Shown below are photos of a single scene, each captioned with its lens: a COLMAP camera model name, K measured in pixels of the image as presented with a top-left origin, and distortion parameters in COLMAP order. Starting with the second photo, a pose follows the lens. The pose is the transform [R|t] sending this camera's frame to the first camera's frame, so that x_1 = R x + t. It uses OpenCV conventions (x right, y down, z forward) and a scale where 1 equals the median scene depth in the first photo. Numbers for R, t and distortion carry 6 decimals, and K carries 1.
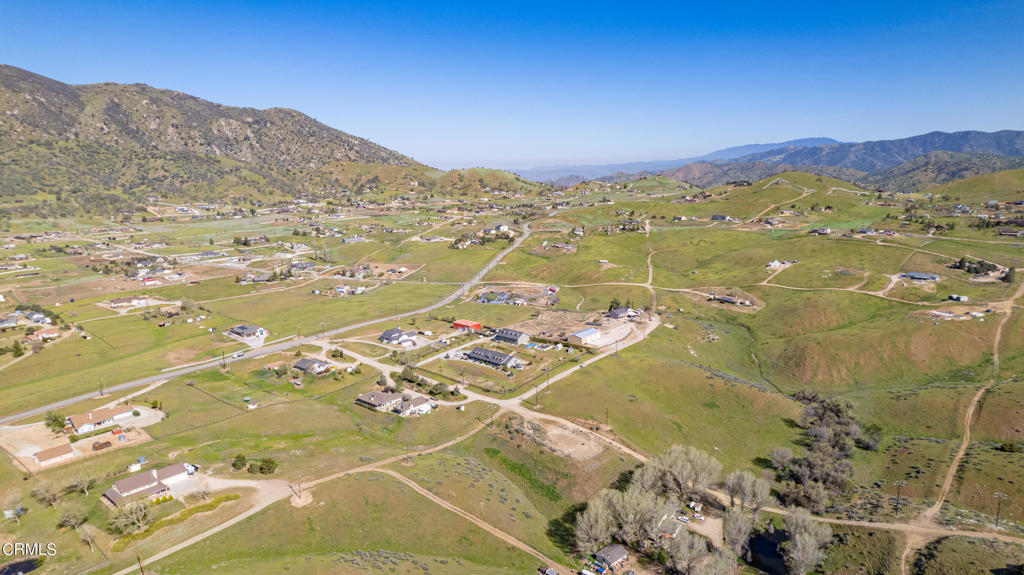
lens RADIAL K [[651.1, 0, 512.7], [0, 651.1, 311.5], [0, 0, 1]] dist [-0.077580, 0.089321]
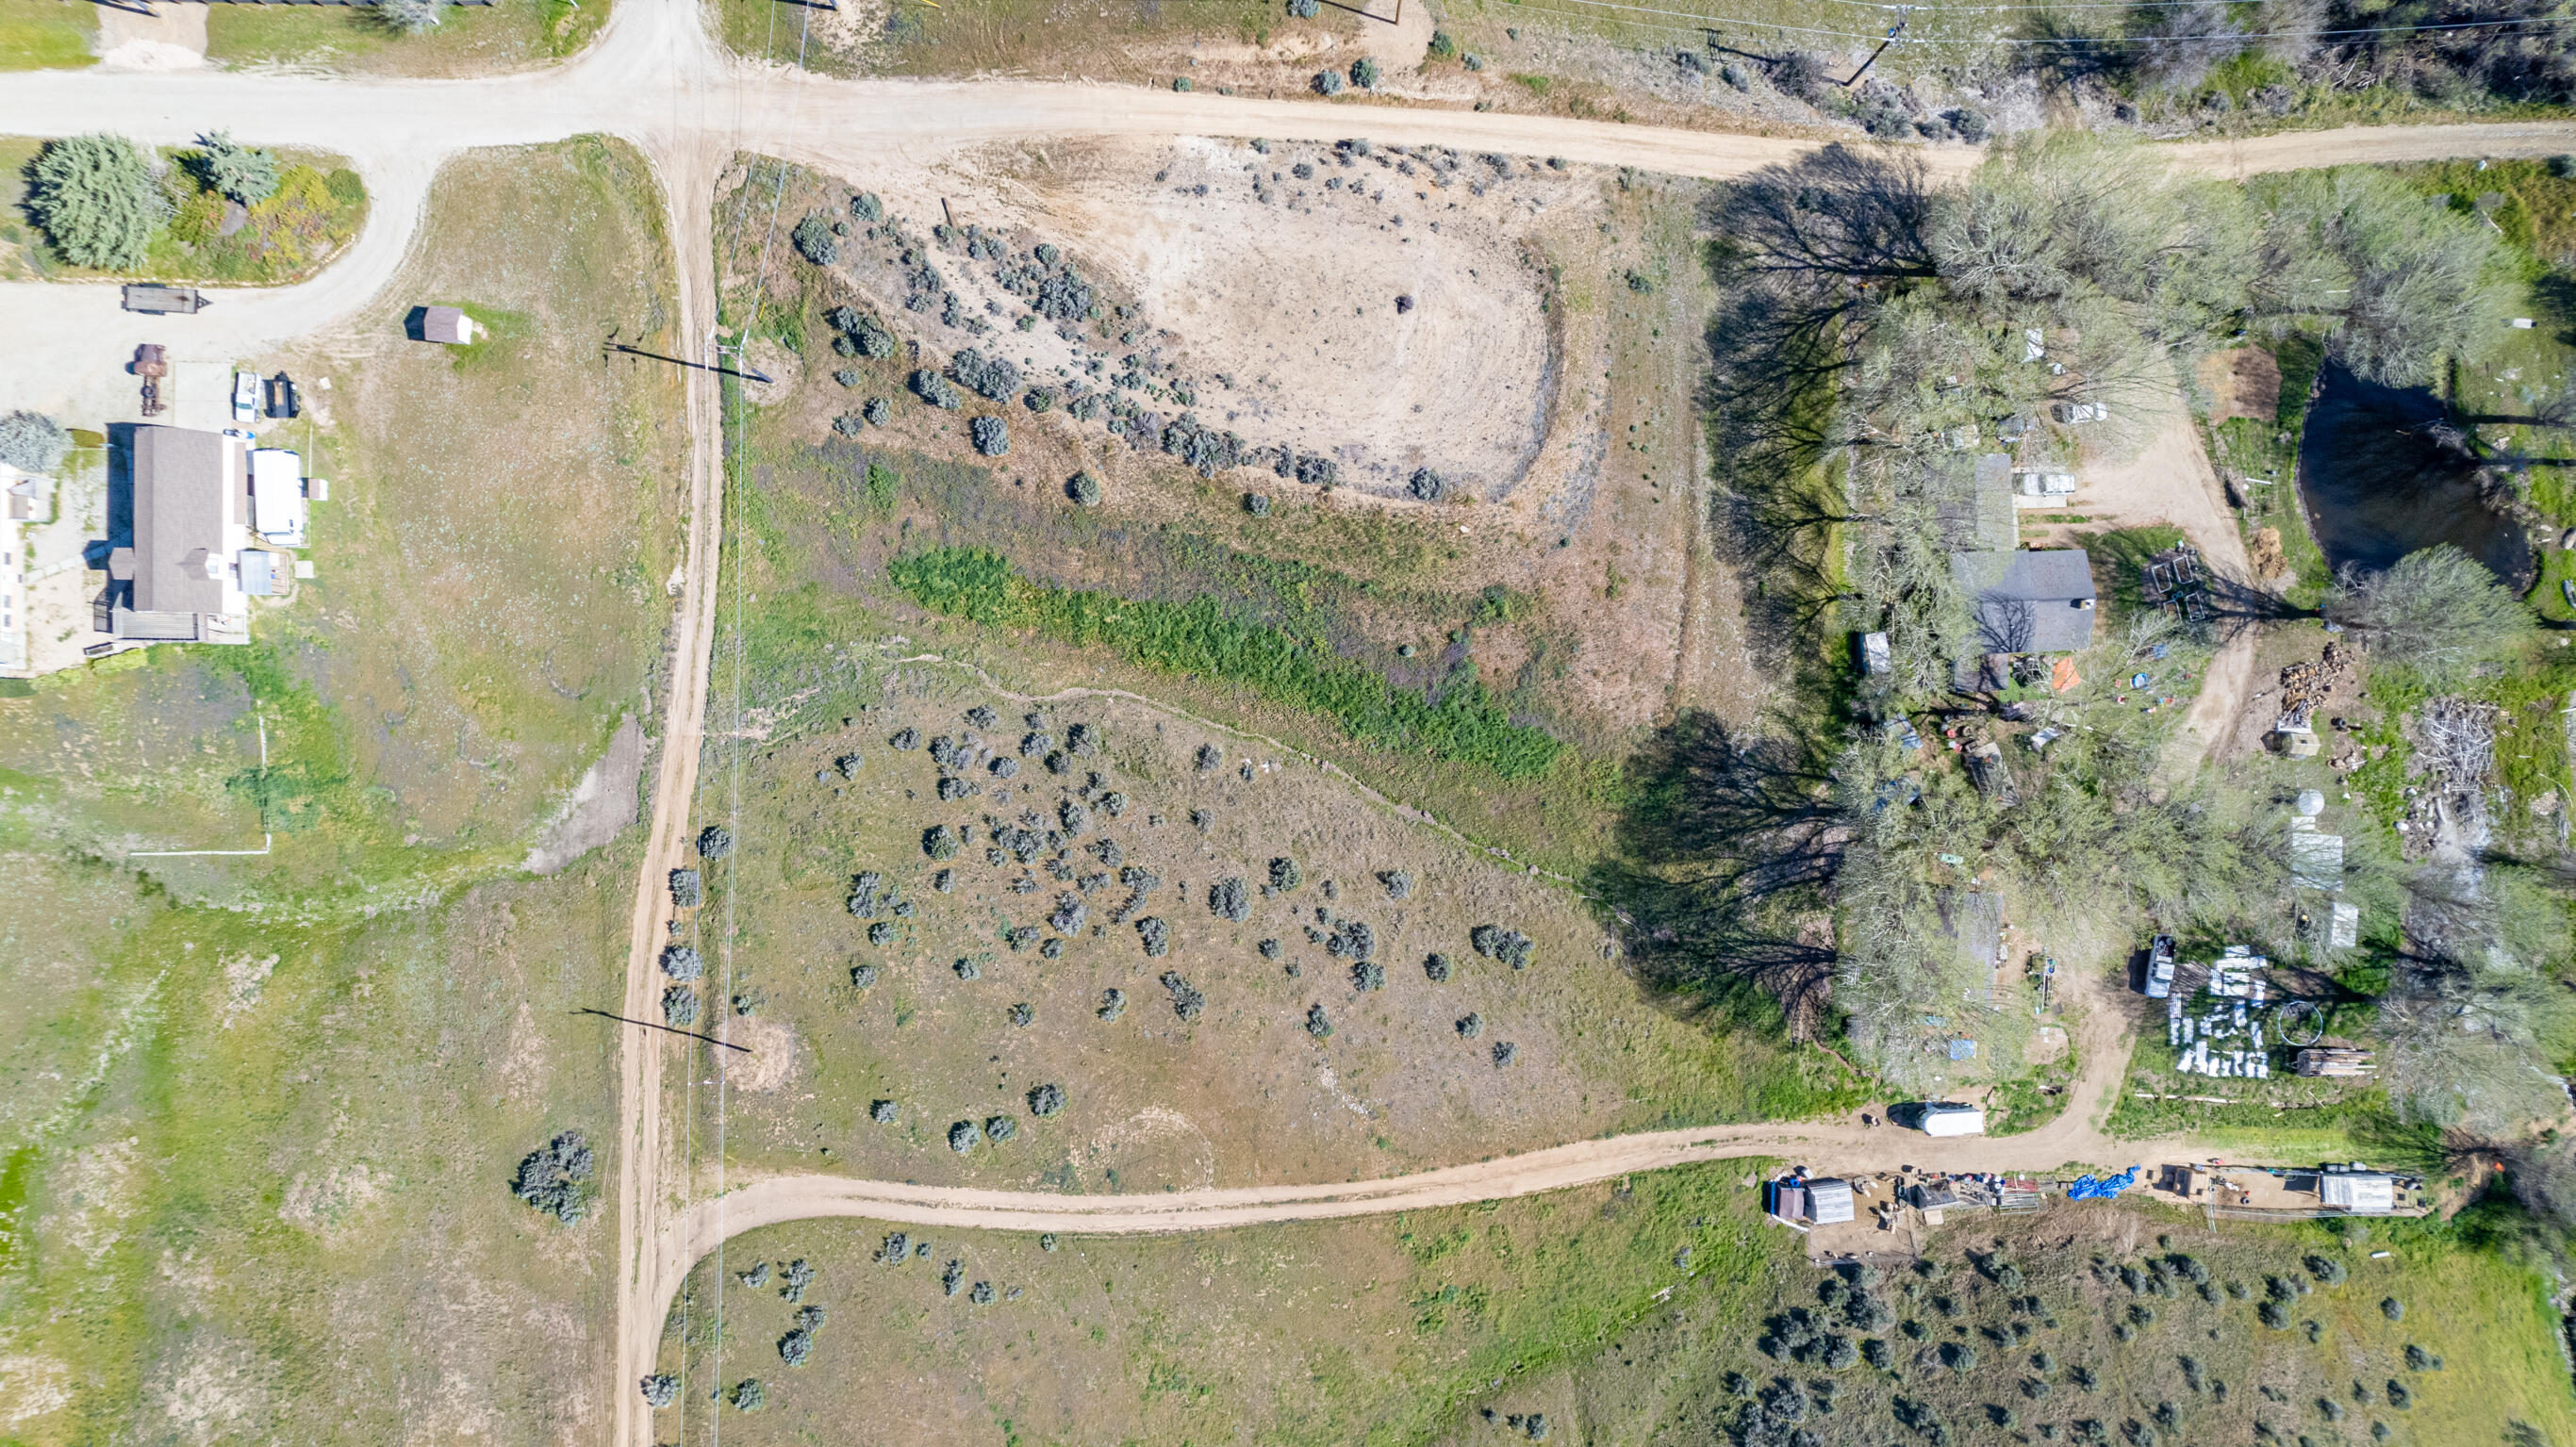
lens RADIAL K [[1637.7, 0, 1289.9], [0, 1637.7, 783.9], [0, 0, 1]] dist [-0.077580, 0.089321]
pose [[0.767705, -0.640742, -0.008874, 0.006208], [0.142933, 0.157724, 0.977084, -0.170176], [-0.624659, -0.751381, 0.212669, 0.709453]]
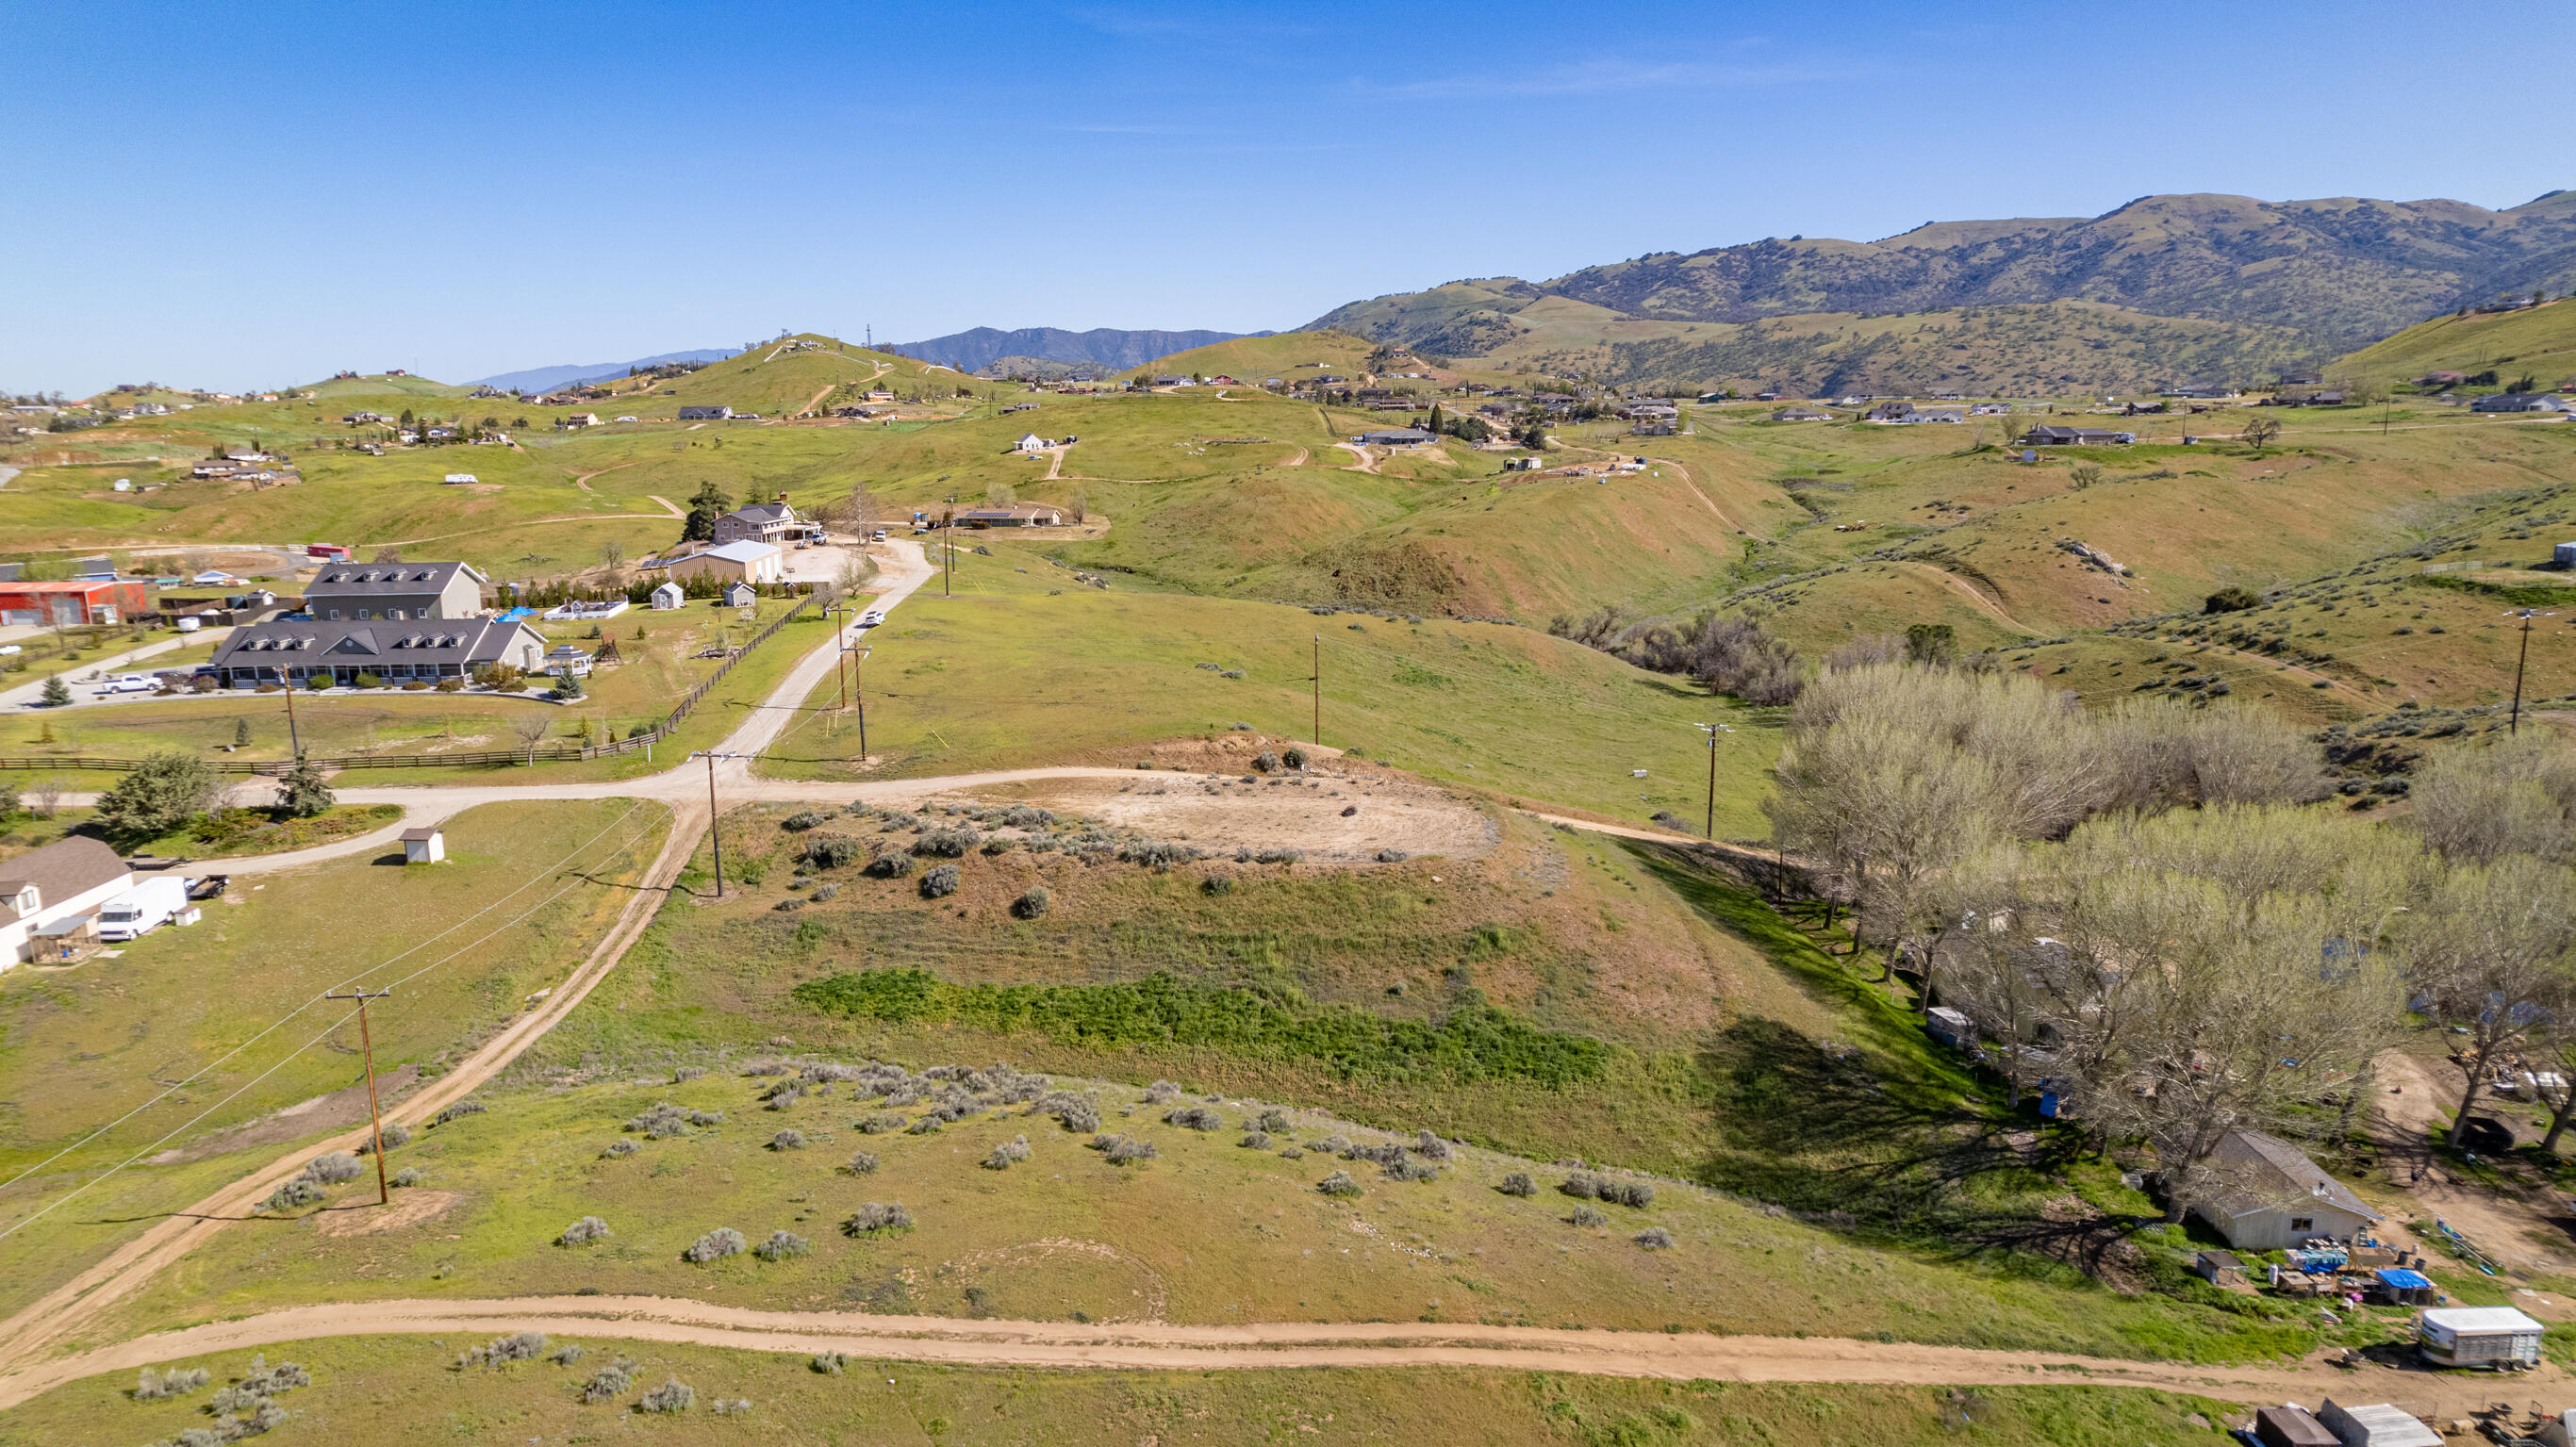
lens RADIAL K [[1637.7, 0, 1289.9], [0, 1637.7, 783.9], [0, 0, 1]] dist [-0.077580, 0.089321]
pose [[0.720573, -0.158676, 0.674979, -0.184462], [0.163310, 0.984915, 0.057196, 0.142606], [-0.673873, 0.069017, 0.735617, 0.570065]]
